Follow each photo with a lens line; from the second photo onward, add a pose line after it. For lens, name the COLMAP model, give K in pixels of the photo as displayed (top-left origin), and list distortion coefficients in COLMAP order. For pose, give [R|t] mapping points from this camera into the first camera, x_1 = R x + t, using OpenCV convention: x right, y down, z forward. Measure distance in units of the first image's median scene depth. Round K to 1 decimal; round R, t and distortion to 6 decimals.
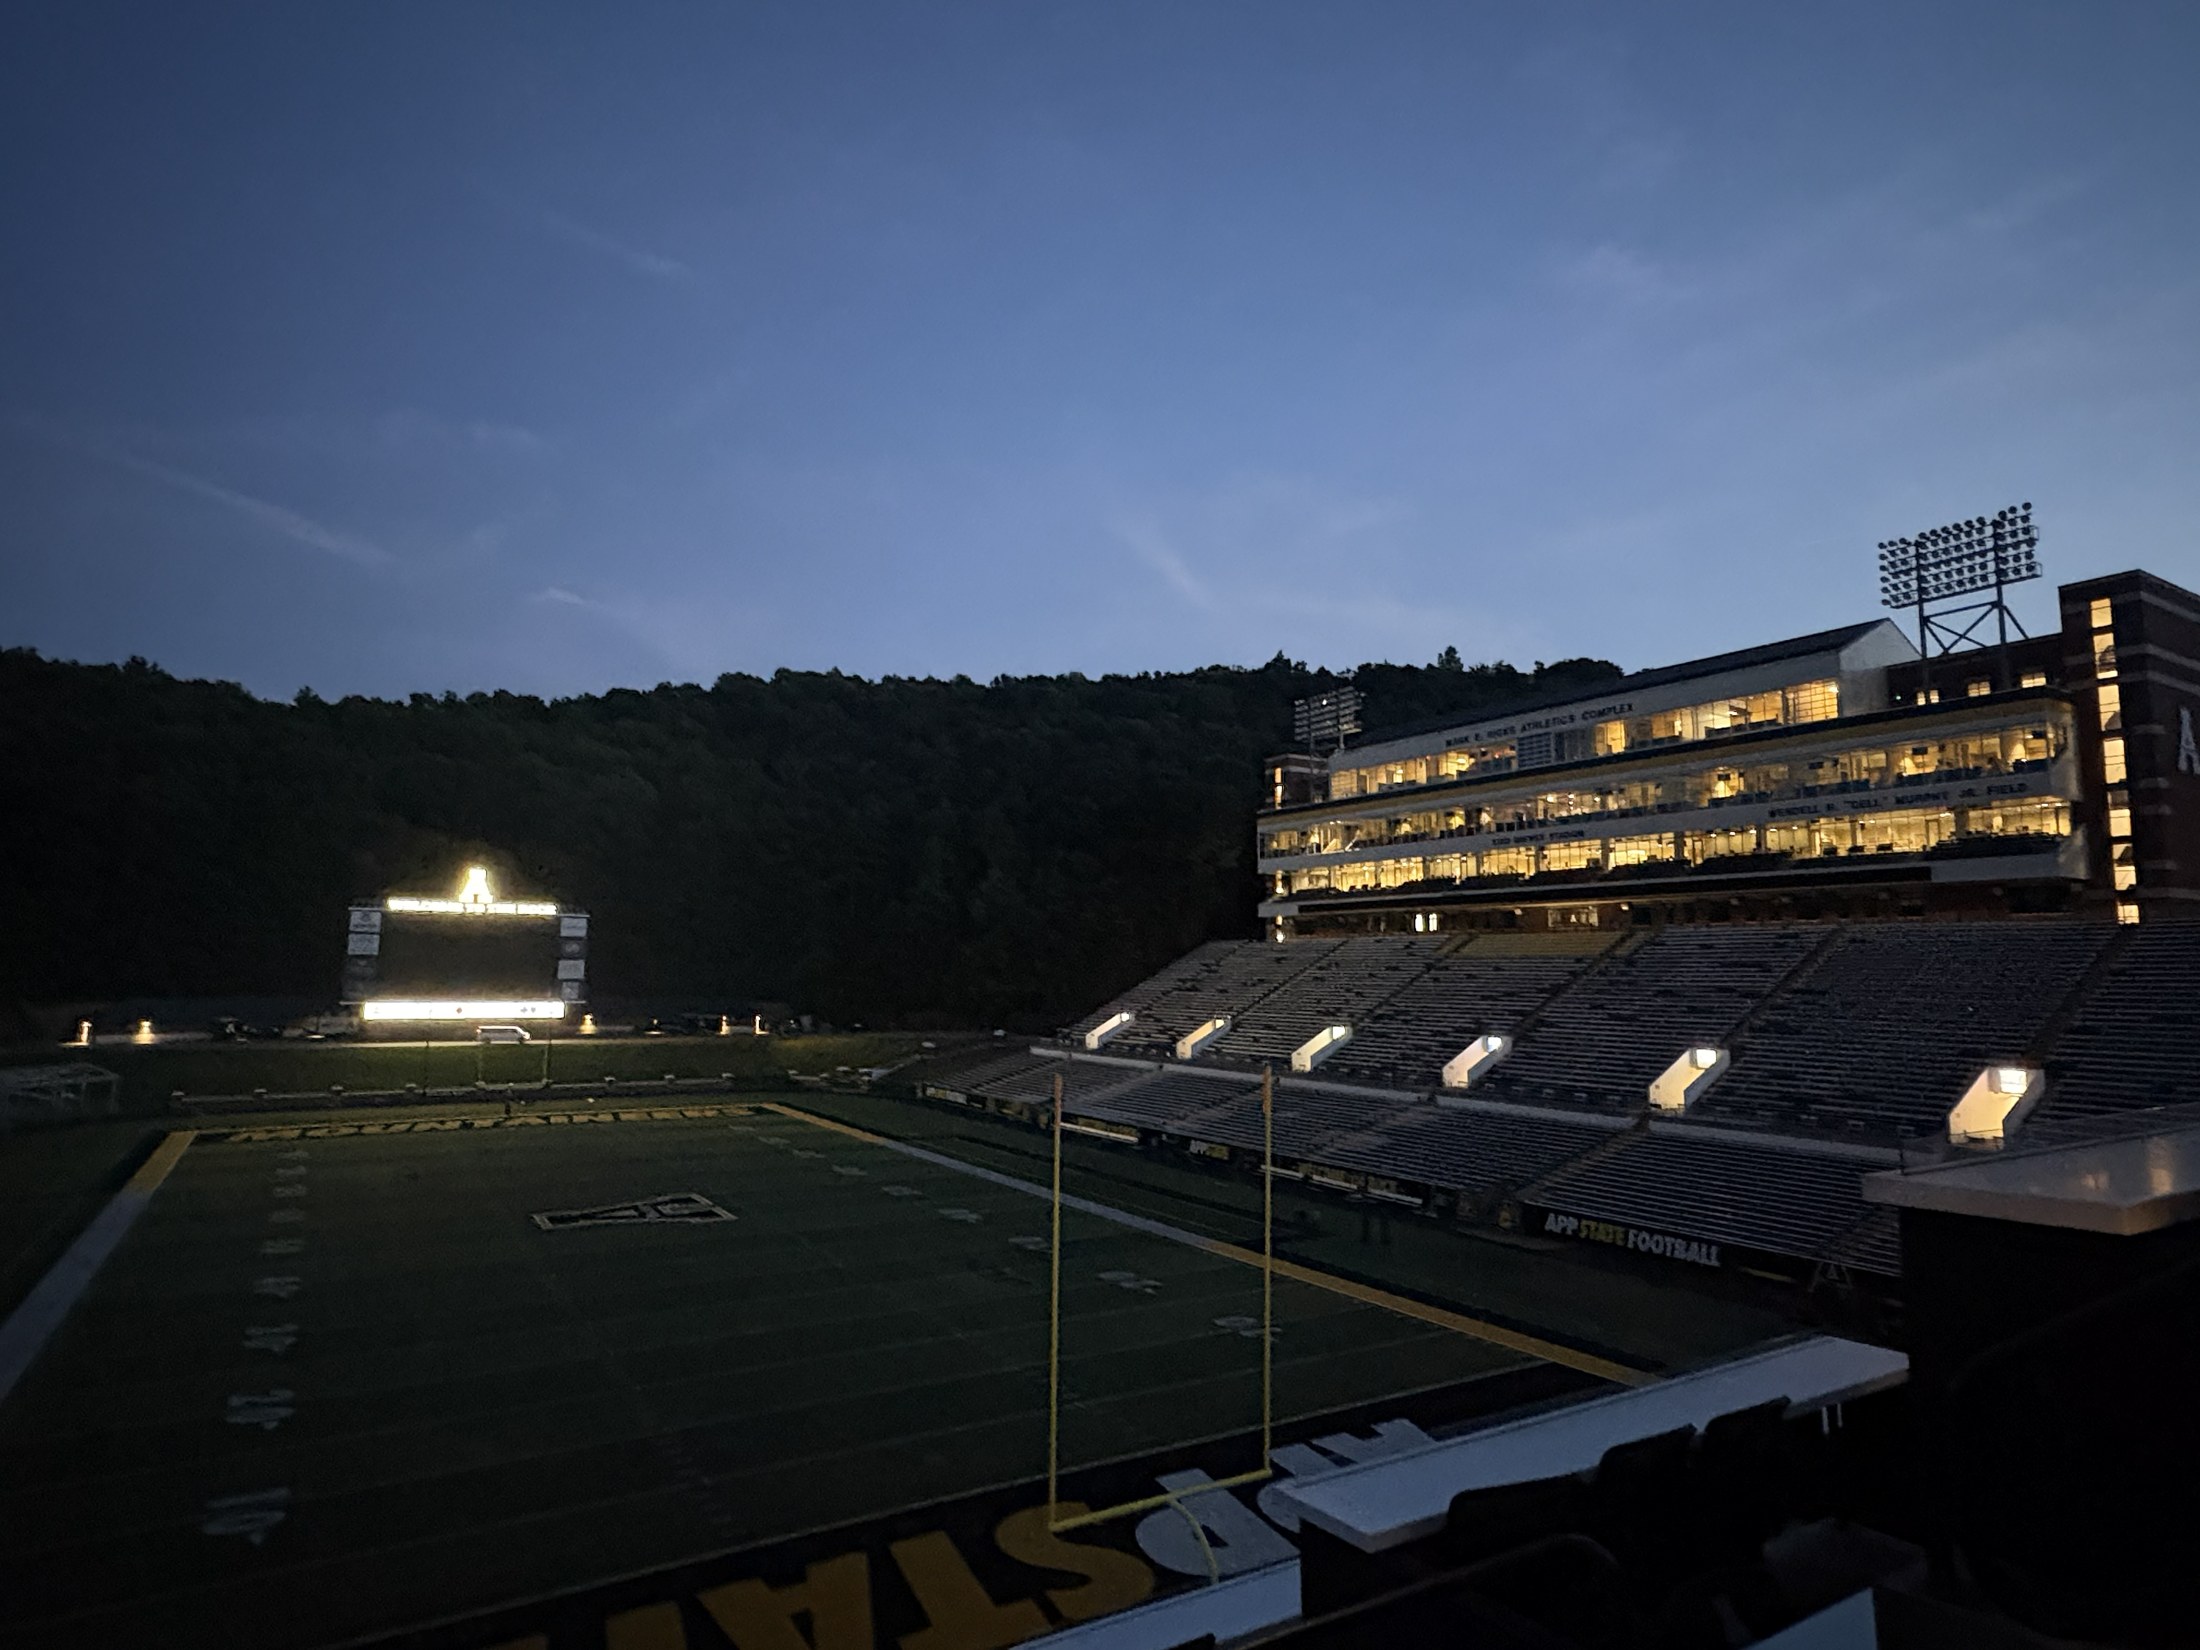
lens RADIAL K [[1227.0, 0, 1100.0], [0, 1227.0, 825.0], [0, 0, 1]] dist [0.001184, 0.000206]
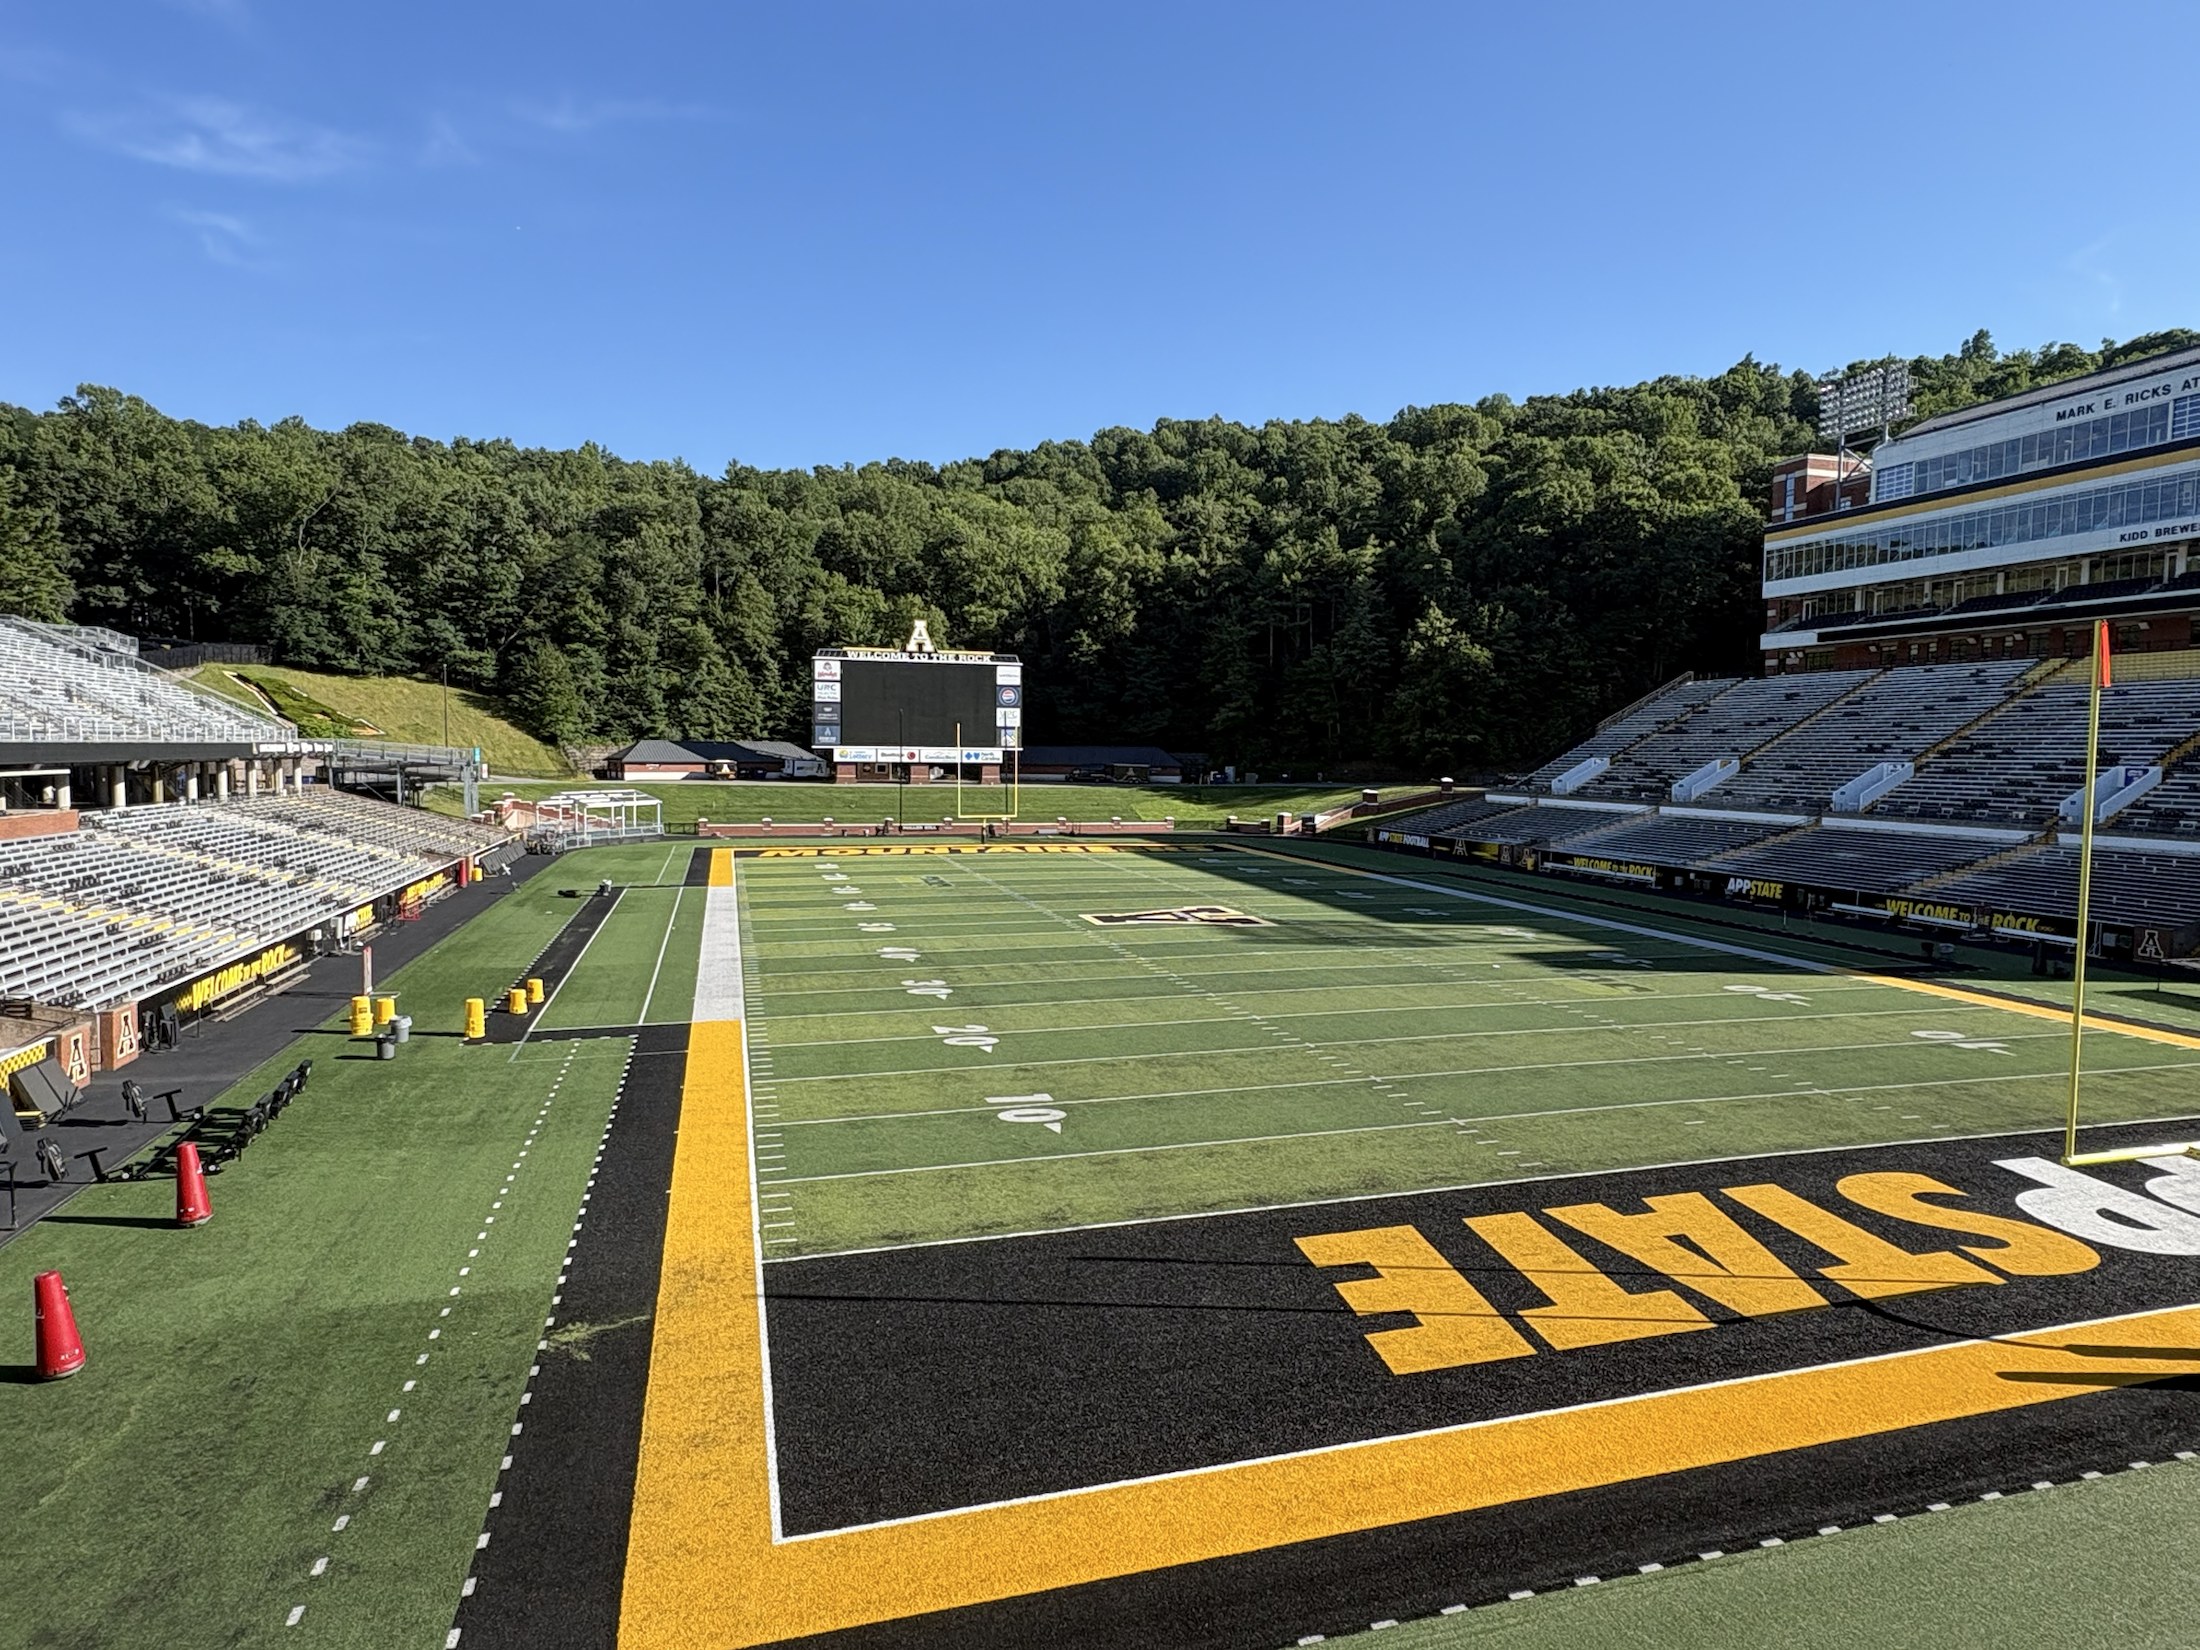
lens RADIAL K [[1259.5, 0, 1100.0], [0, 1259.5, 825.0], [0, 0, 1]] dist [0.003787, 0.001928]
pose [[0.965278, 0.016938, -0.260674, -0.117766], [0.027948, 0.985471, 0.167526, 0.046678], [0.259725, -0.168994, 0.950781, 0.010823]]
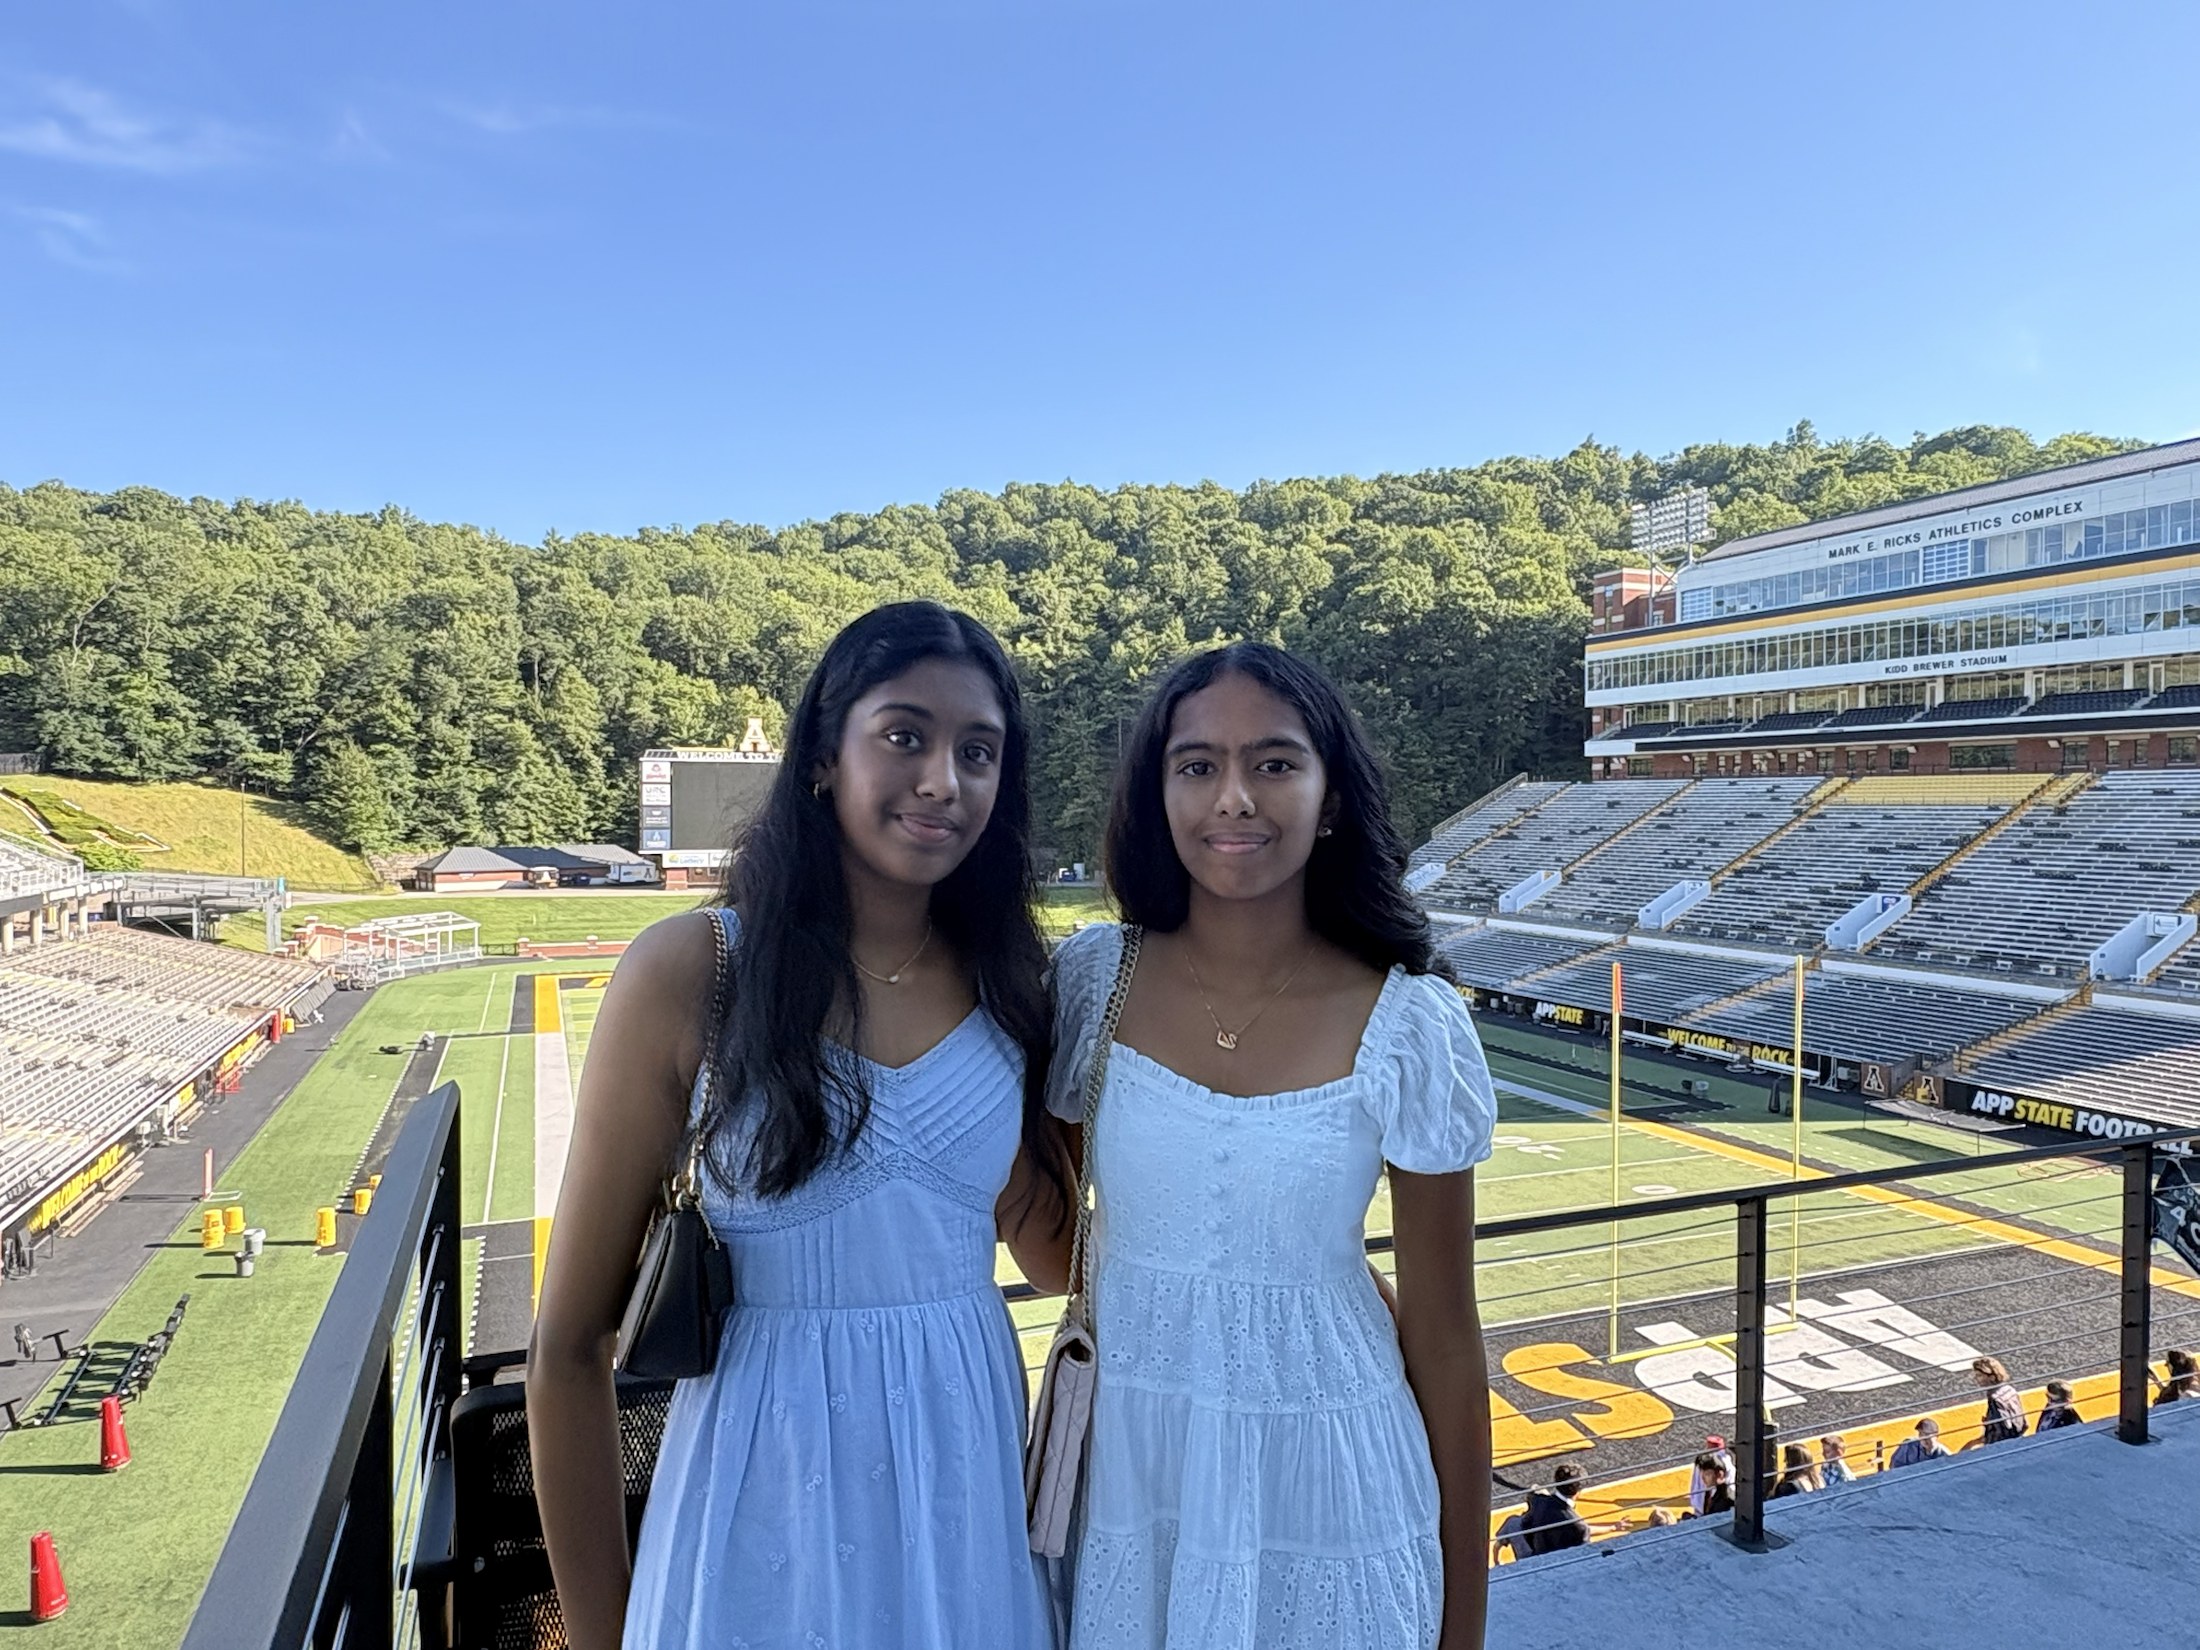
lens RADIAL K [[1380.6, 0, 1082.0], [0, 1380.6, 820.2], [0, 0, 1]] dist [0.000155, 0.004679]
pose [[0.984680, -0.004722, -0.174309, -0.076658], [0.027716, 0.991163, 0.129718, -0.026353], [0.172156, -0.132562, 0.976109, -0.069425]]
